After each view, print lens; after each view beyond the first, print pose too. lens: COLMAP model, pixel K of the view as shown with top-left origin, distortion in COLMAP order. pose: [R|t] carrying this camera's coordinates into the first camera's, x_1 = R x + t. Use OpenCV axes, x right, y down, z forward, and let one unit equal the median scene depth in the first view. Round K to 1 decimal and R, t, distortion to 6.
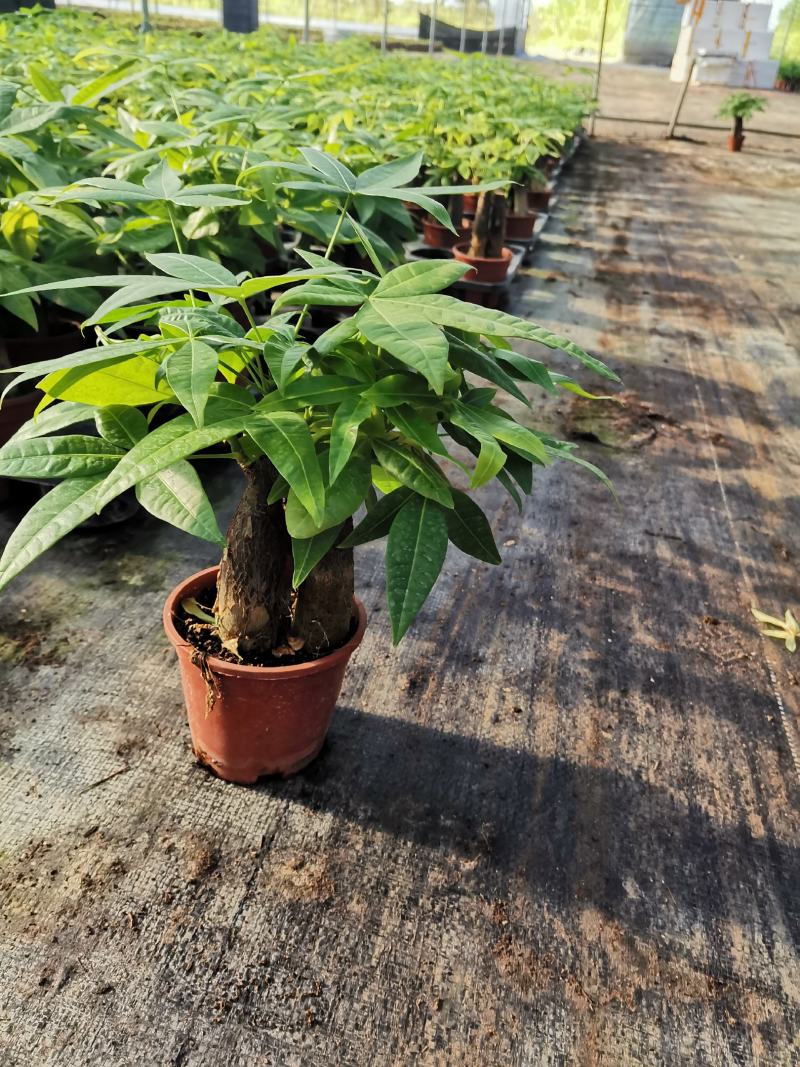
lens RADIAL K [[810.3, 0, 413.5], [0, 810.3, 533.2], [0, 0, 1]] dist [0.070741, -0.099148]
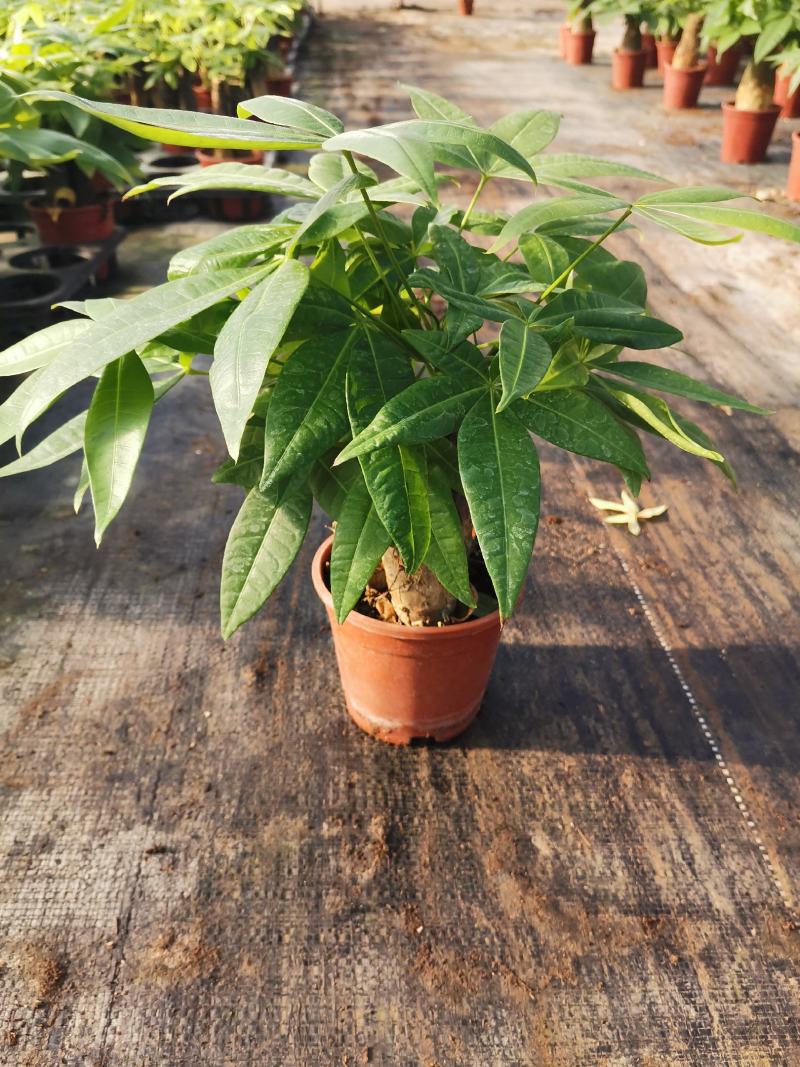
lens RADIAL K [[810.3, 0, 413.5], [0, 810.3, 533.2], [0, 0, 1]] dist [0.070741, -0.099148]
pose [[0.954971, -0.222202, 0.196614, 0.025033], [0.199867, 0.971532, 0.127196, -0.051979], [-0.219280, -0.082172, 0.972195, 0.172670]]
